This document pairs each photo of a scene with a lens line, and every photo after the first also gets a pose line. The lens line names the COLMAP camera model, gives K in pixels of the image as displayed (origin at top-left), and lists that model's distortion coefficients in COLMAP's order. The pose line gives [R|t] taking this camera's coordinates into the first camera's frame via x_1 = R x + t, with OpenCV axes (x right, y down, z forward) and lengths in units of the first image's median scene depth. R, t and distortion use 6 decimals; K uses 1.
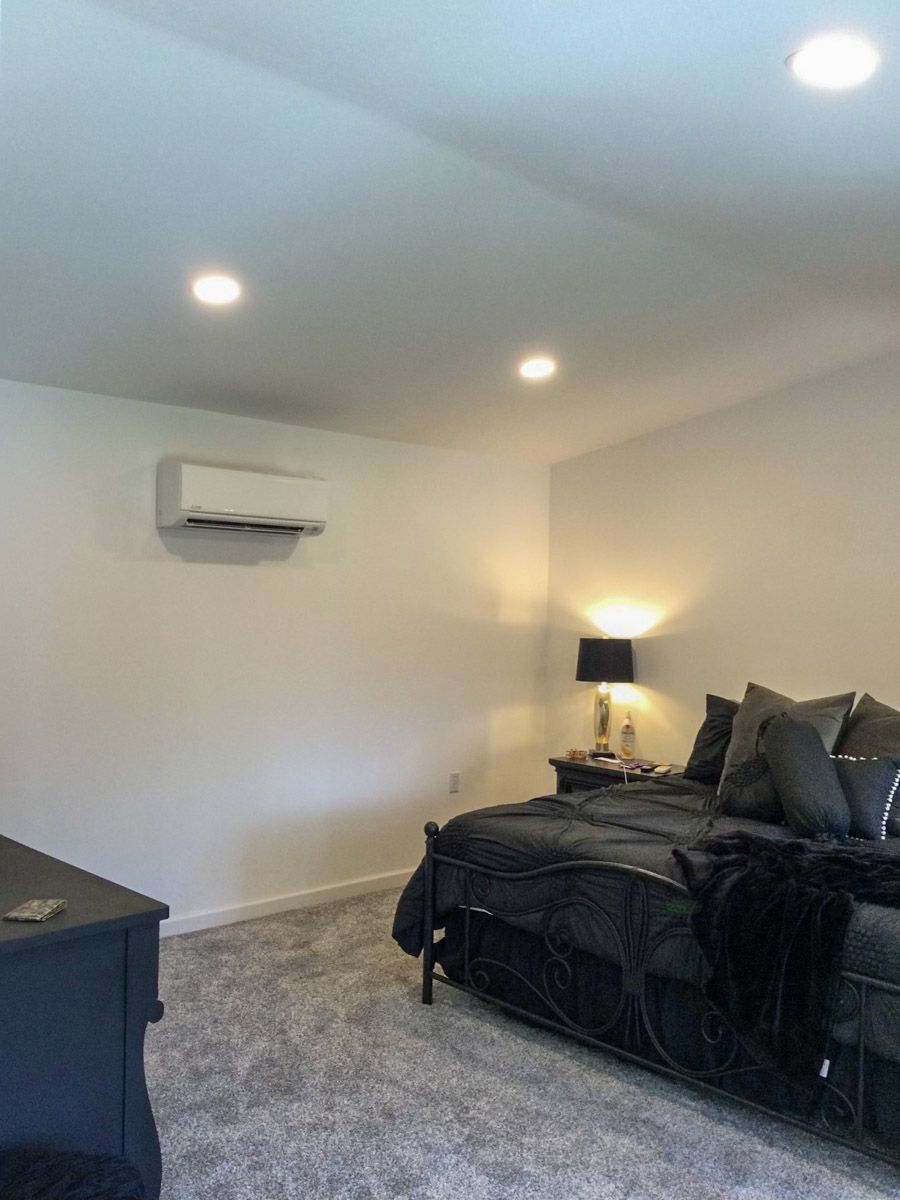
lens RADIAL K [[1079.6, 0, 451.2], [0, 1079.6, 599.5], [0, 0, 1]] dist [0.070365, -0.119712]
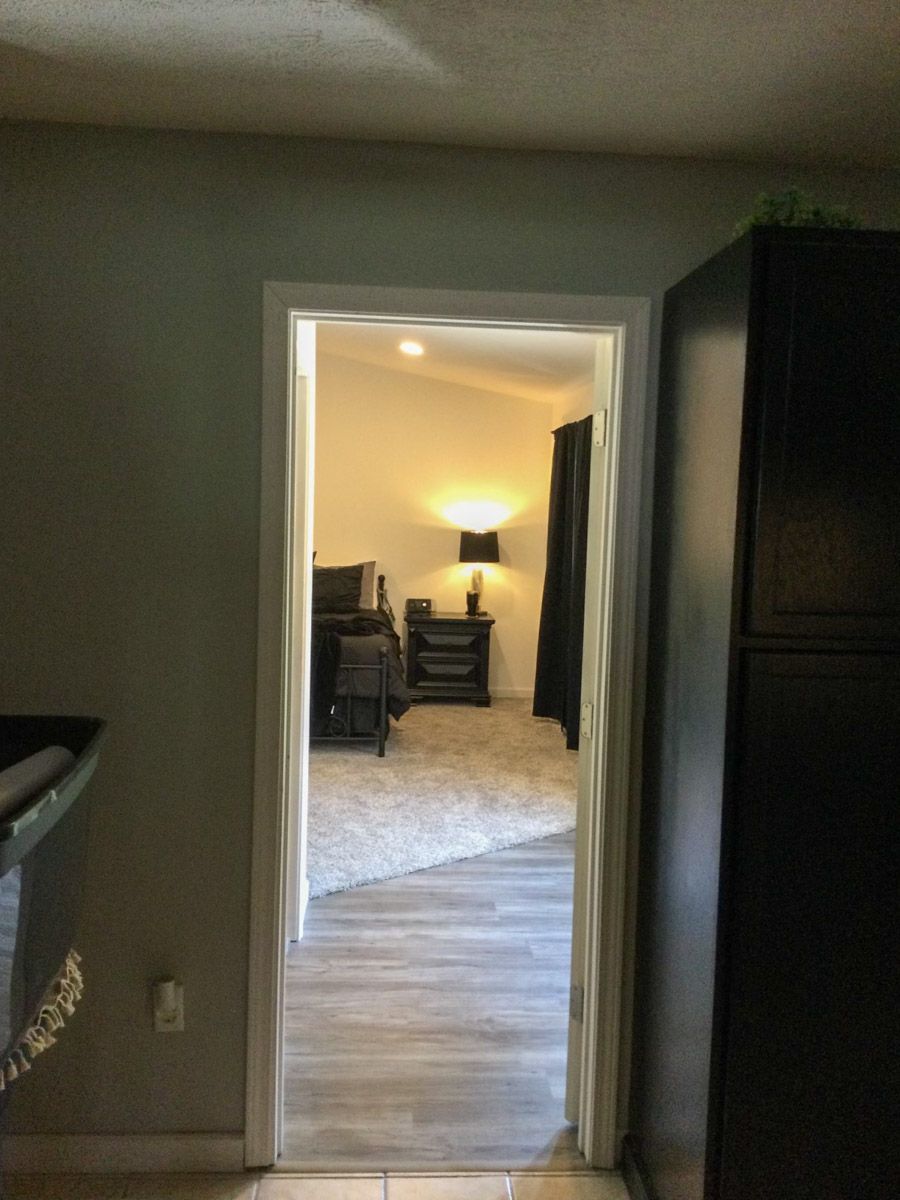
lens RADIAL K [[1079.6, 0, 449.0], [0, 1079.6, 600.9], [0, 0, 1]] dist [0.070365, -0.119712]
pose [[0.632517, -0.078200, 0.770588, -0.950464], [-0.019289, 0.992991, 0.116603, -0.042905], [-0.774306, -0.088617, 0.626576, -0.439472]]
